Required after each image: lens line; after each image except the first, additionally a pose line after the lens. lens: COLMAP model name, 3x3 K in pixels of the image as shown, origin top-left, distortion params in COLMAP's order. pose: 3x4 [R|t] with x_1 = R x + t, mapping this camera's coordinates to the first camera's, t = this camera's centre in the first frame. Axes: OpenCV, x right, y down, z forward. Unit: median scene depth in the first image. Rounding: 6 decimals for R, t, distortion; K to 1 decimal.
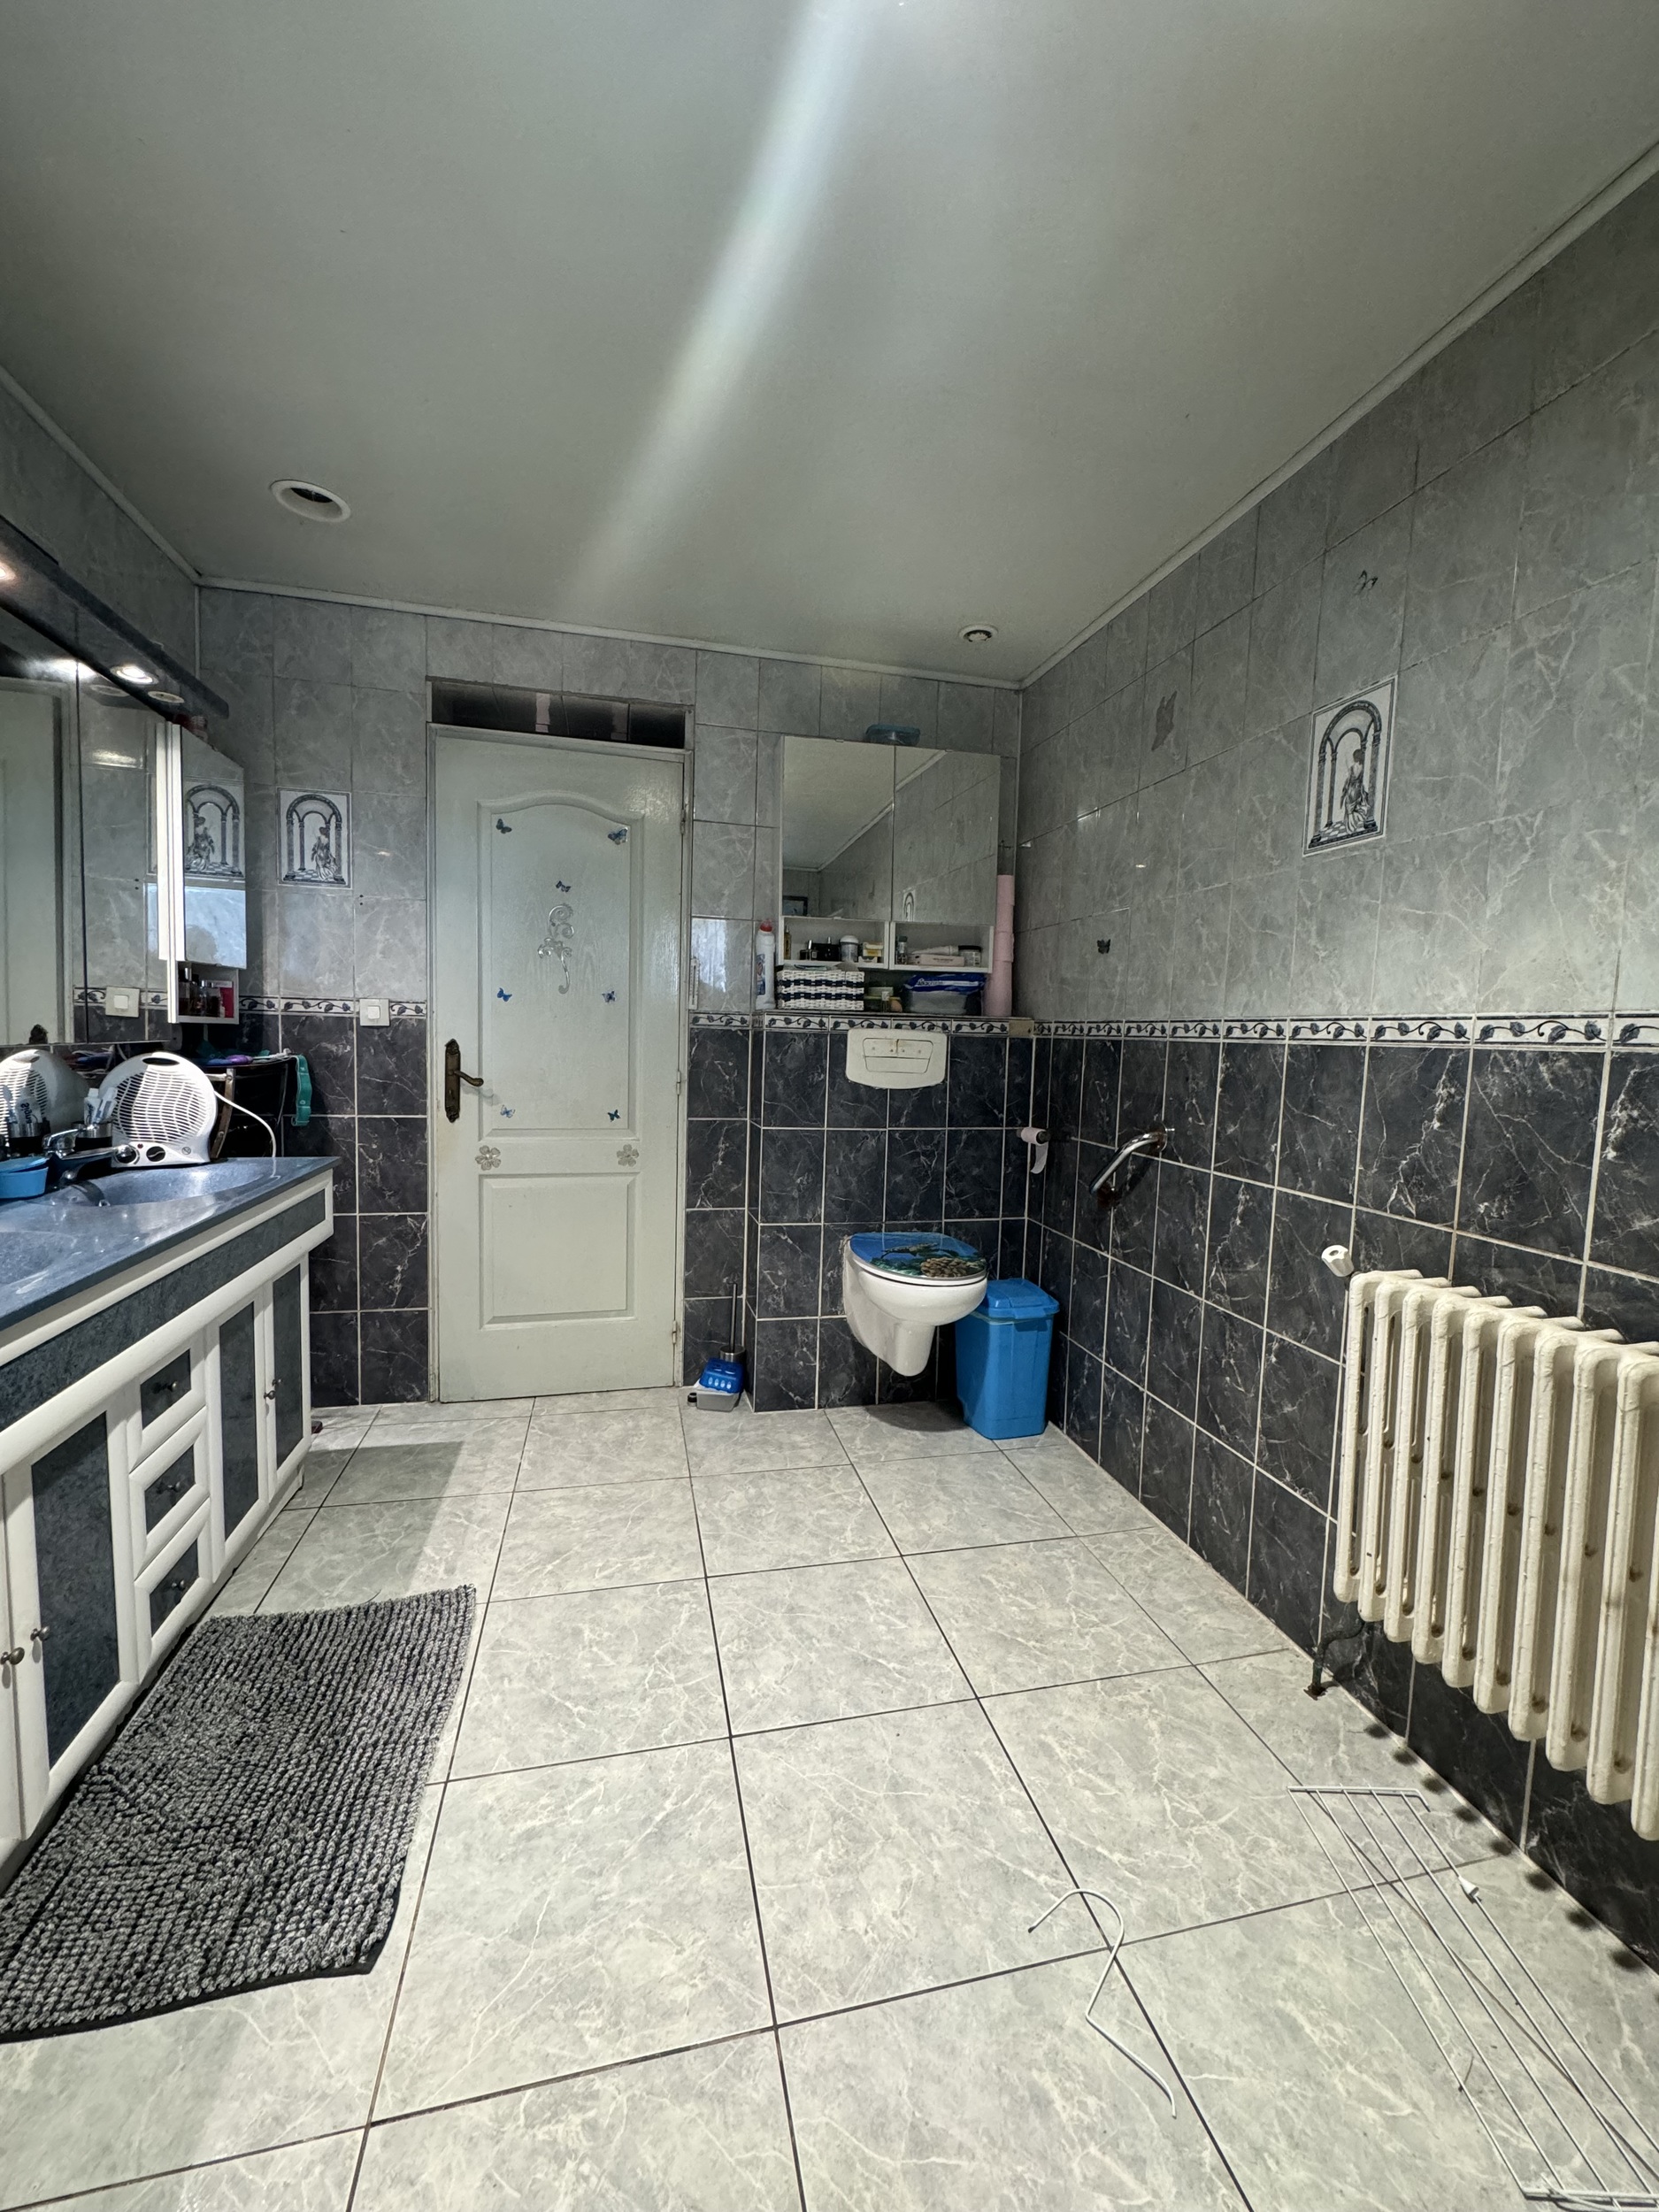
lens RADIAL K [[886.2, 0, 834.3], [0, 886.2, 1105.0], [0, 0, 1]] dist [-0.010372, 0.000249]
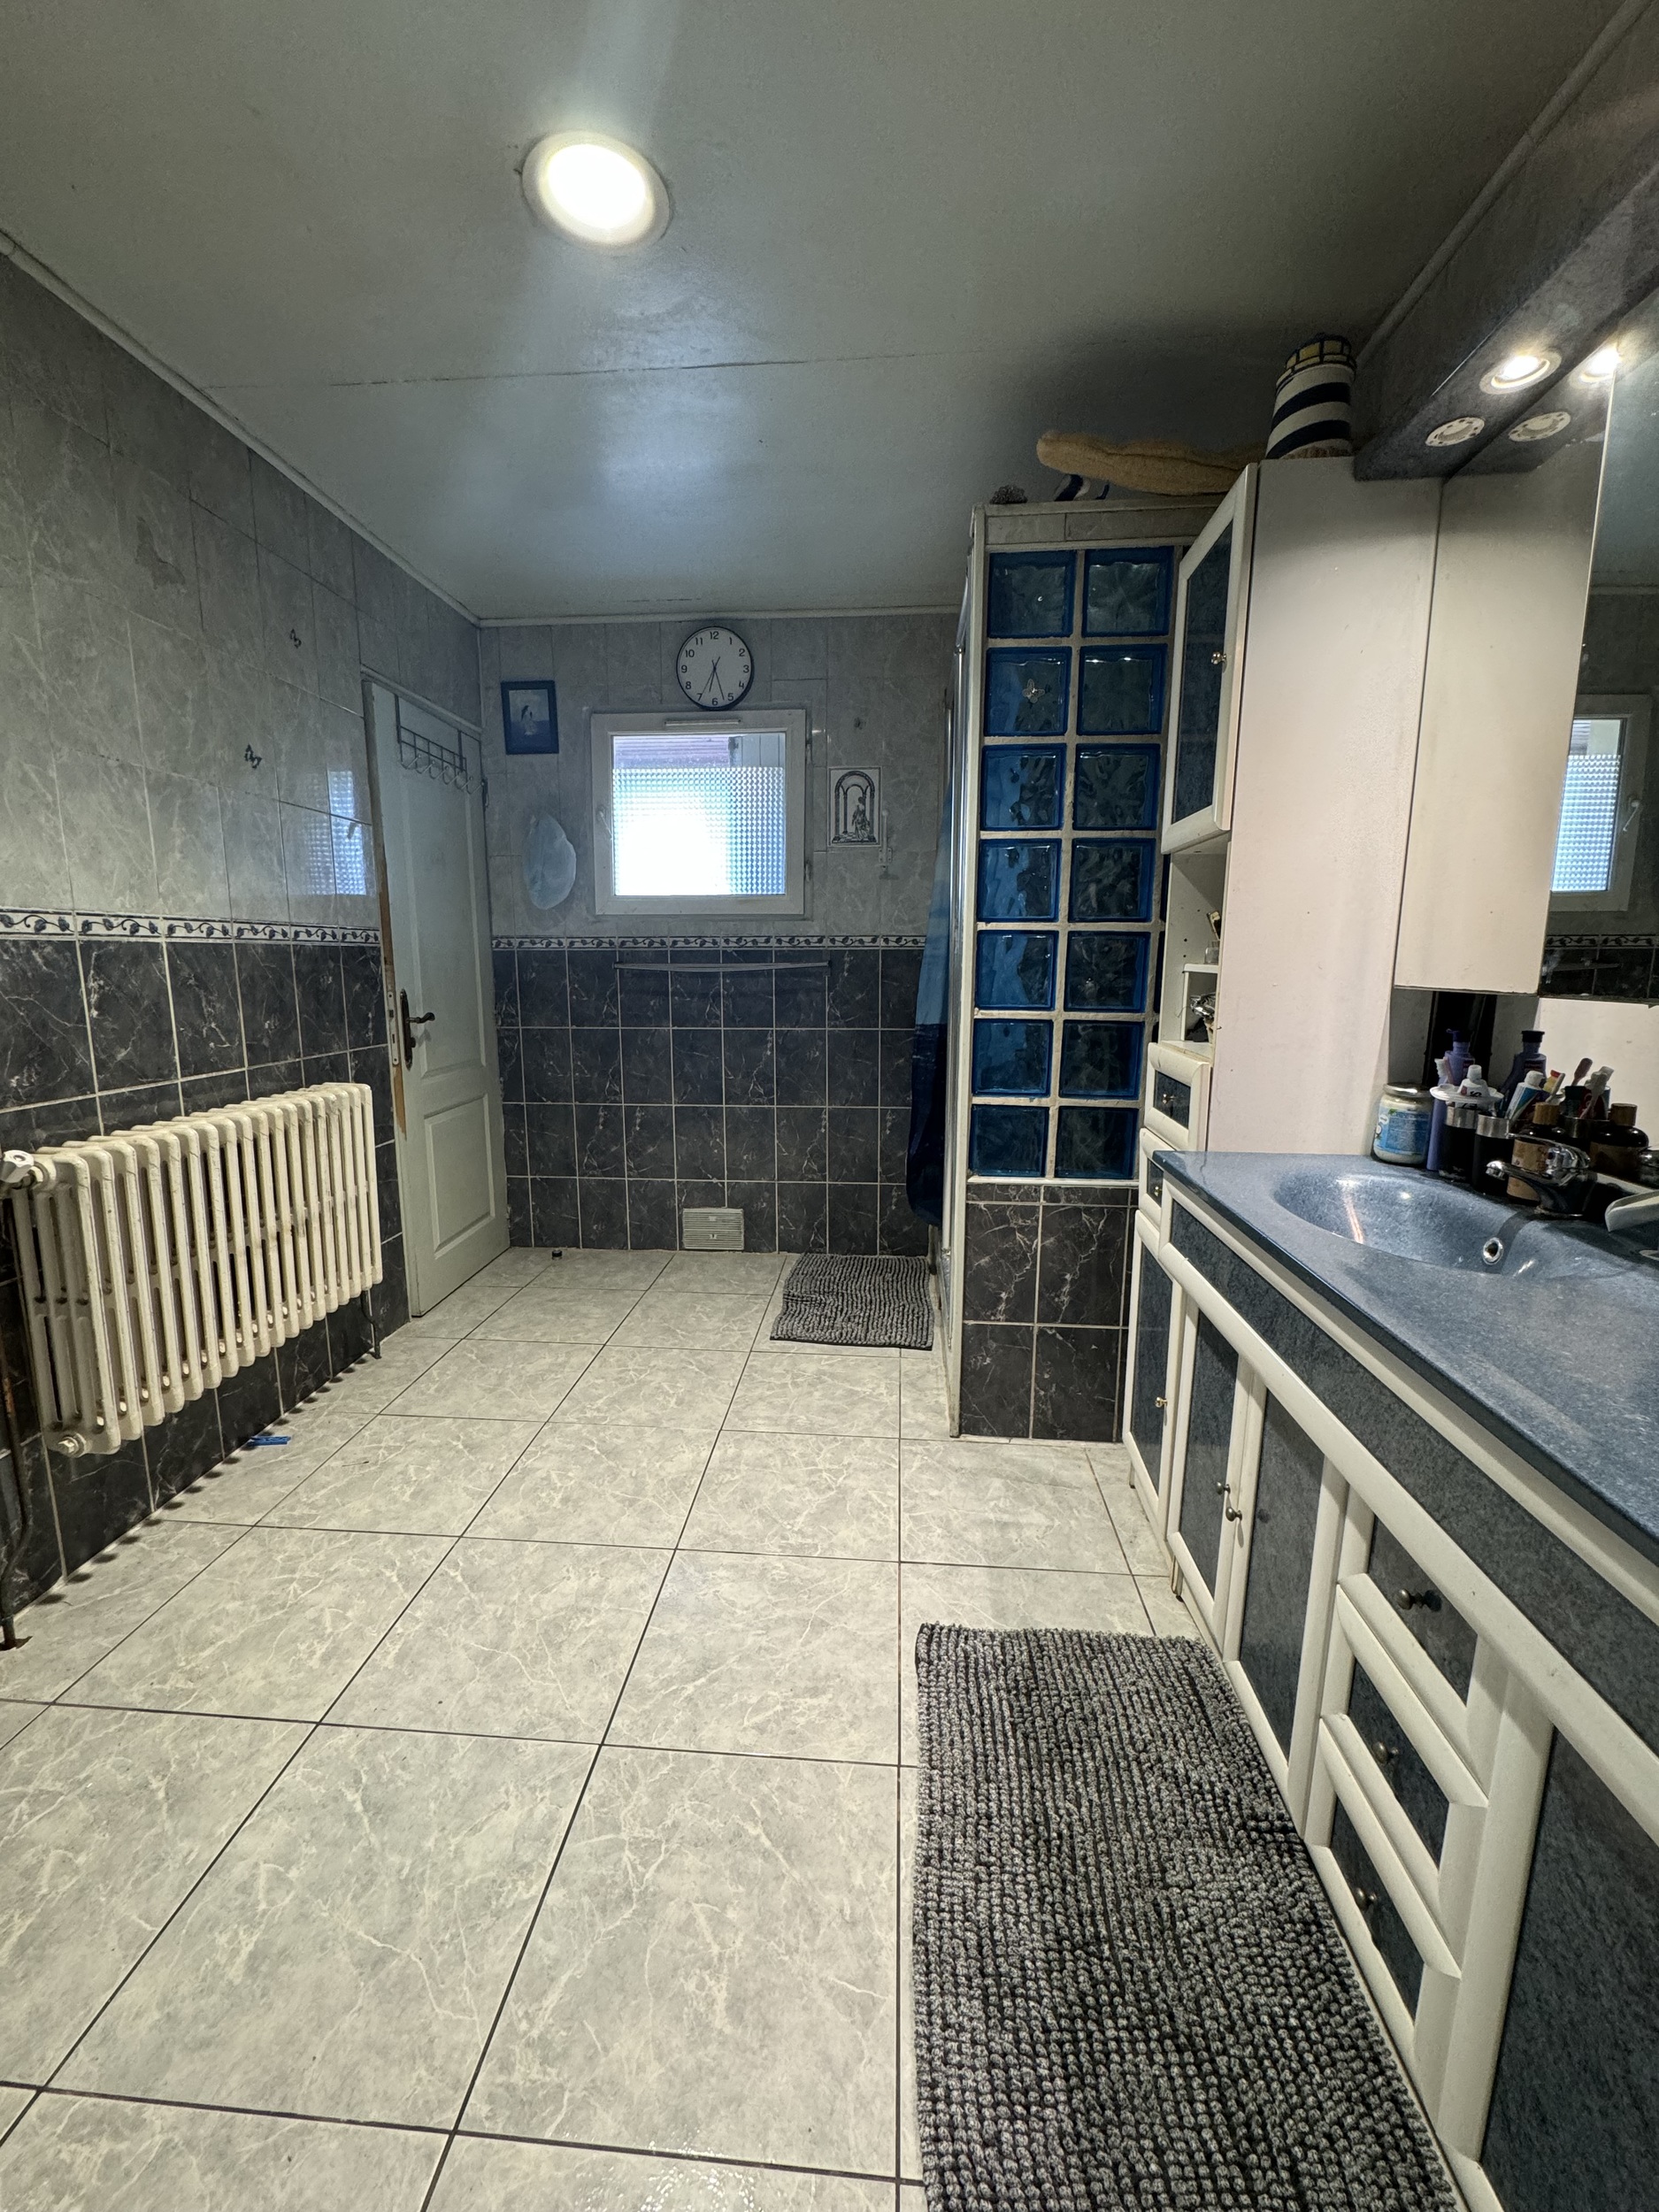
lens RADIAL K [[886.2, 0, 832.0], [0, 886.2, 1096.7], [0, 0, 1]] dist [-0.010372, 0.000249]
pose [[-0.951387, -0.082713, 0.296683, -0.634588], [-0.009820, 0.970922, 0.239194, -0.154106], [-0.307840, 0.224653, -0.924535, 1.852531]]
